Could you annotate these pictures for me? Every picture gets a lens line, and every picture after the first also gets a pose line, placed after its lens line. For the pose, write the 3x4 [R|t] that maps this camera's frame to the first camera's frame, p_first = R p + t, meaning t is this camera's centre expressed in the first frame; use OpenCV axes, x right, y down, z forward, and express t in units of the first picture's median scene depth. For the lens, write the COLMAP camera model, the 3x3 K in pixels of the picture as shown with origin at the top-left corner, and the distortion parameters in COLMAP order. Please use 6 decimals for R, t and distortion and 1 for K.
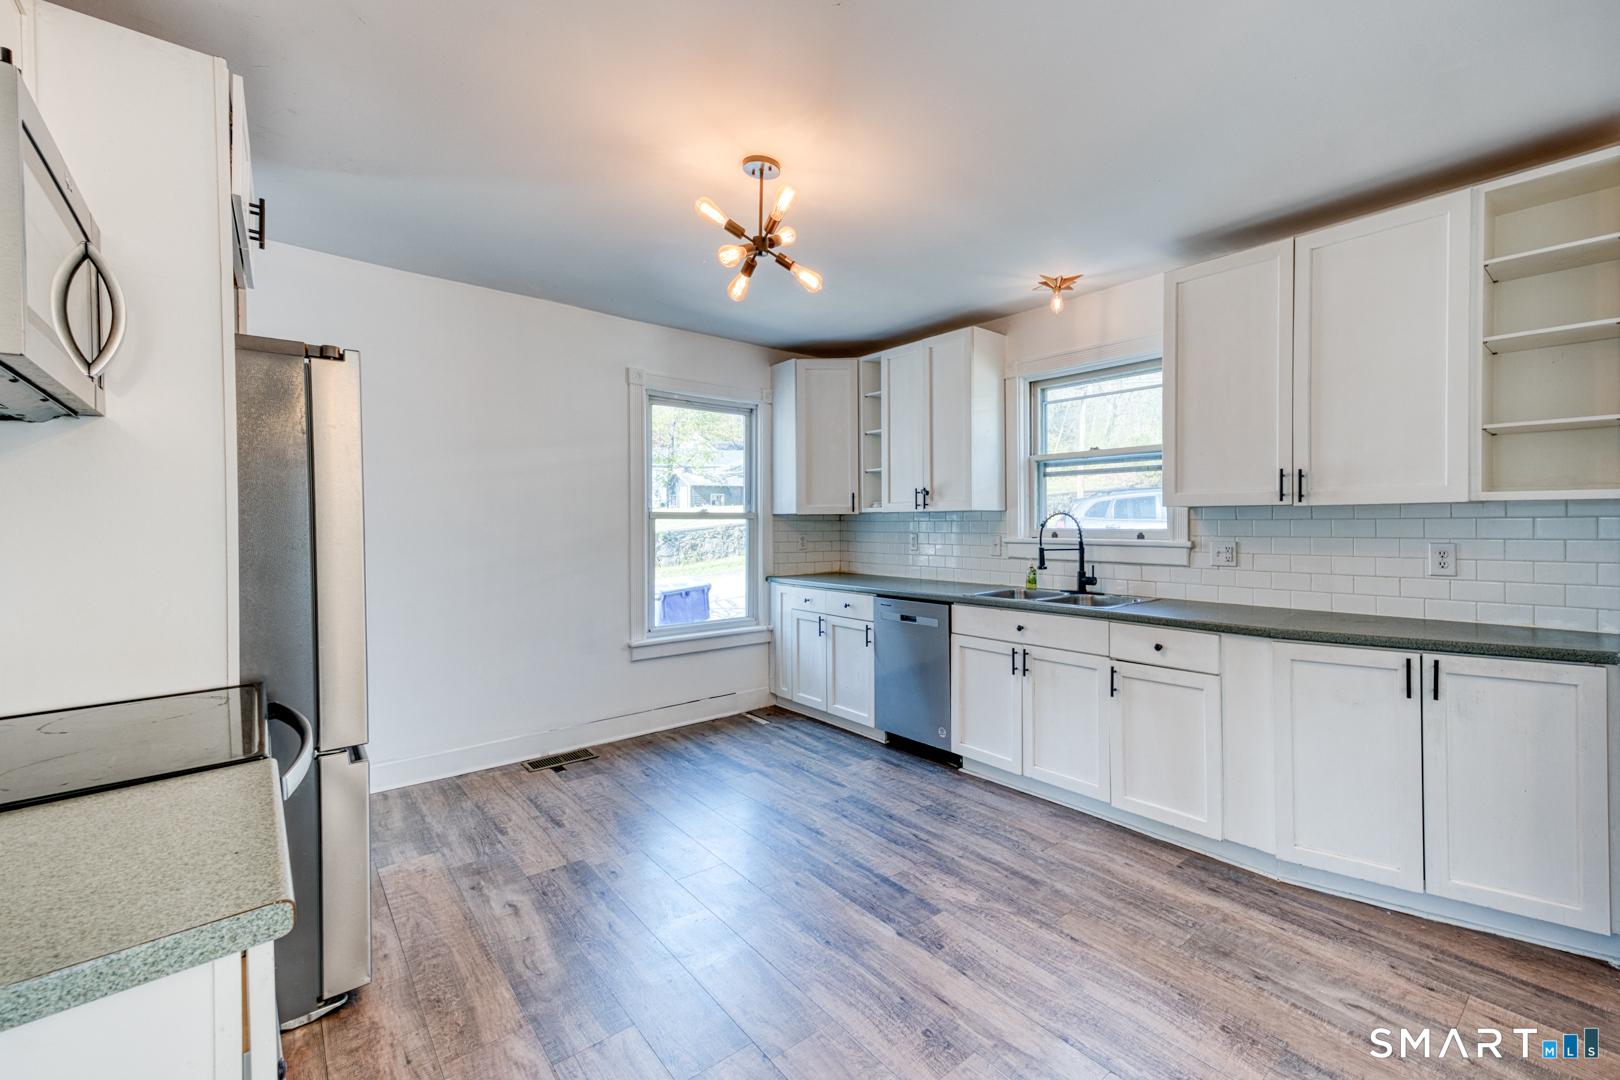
lens RADIAL K [[684.0, 0, 923.2], [0, 684.0, 527.5], [0, 0, 1]] dist [0.001976, -0.000044]
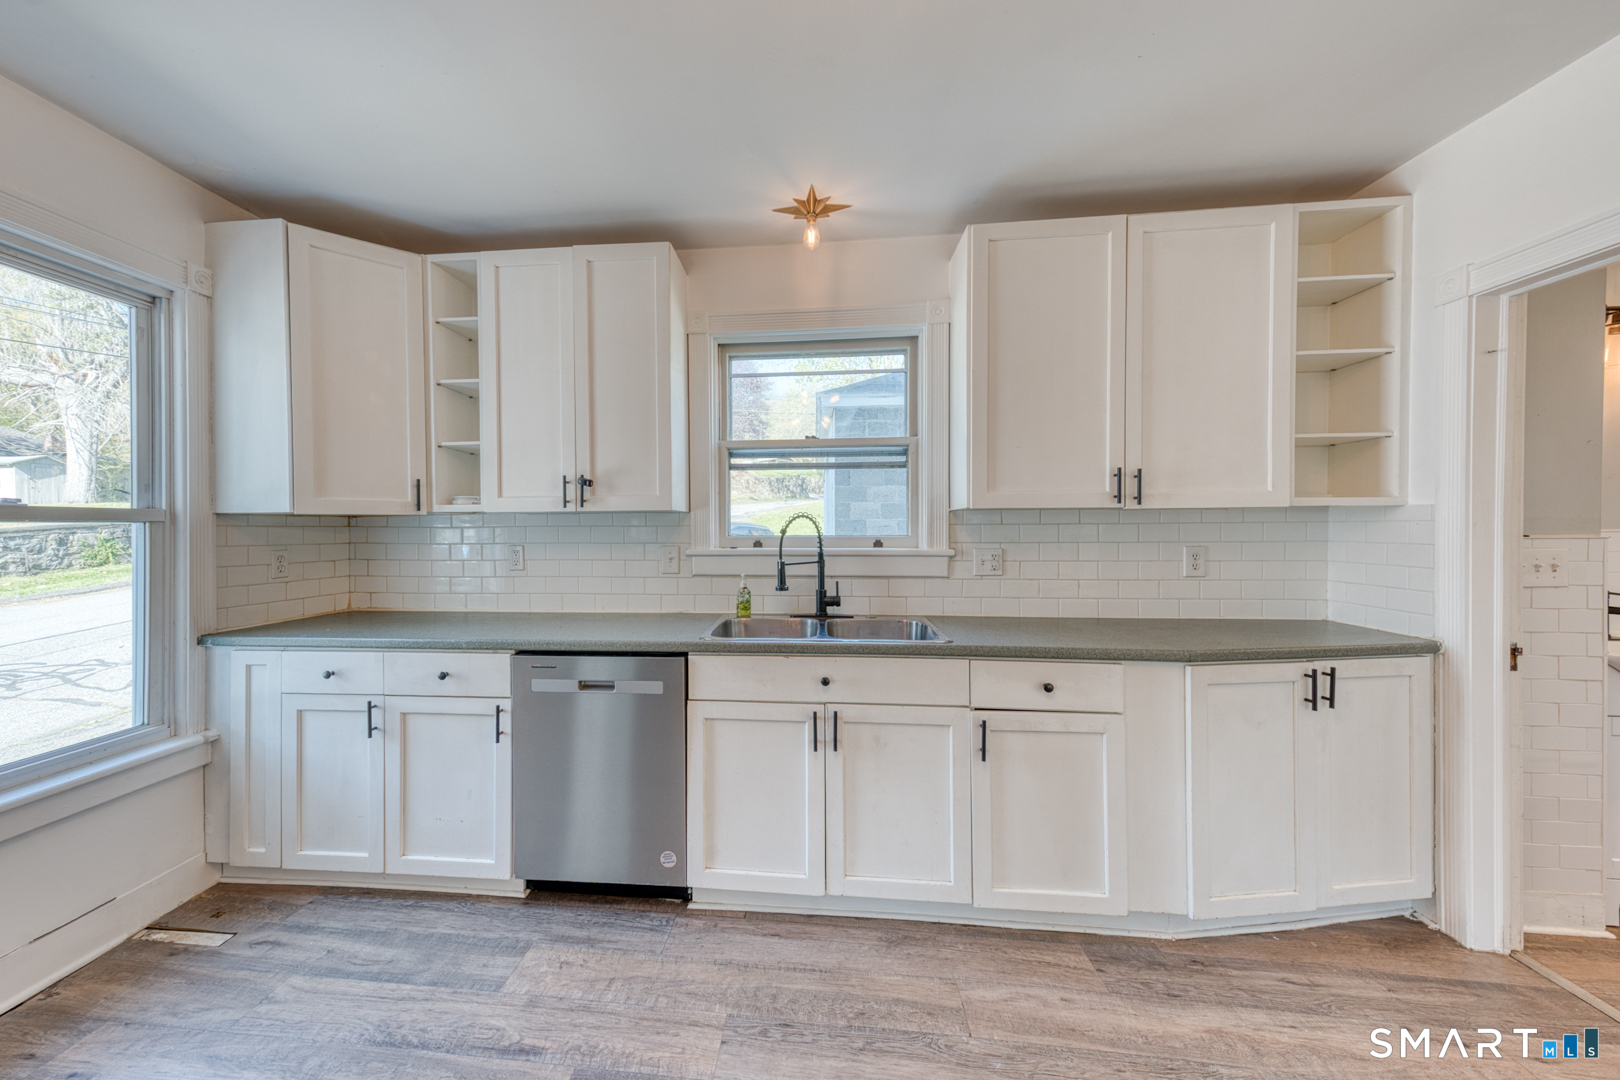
lens RADIAL K [[588.1, 0, 770.6], [0, 588.1, 531.2], [0, 0, 1]] dist [0.017676, -0.000211]
pose [[0.769139, -0.005780, 0.639056, -0.224702], [0.007393, 0.999973, 0.000147, -0.003535], [-0.639039, 0.004612, 0.769161, 0.468539]]
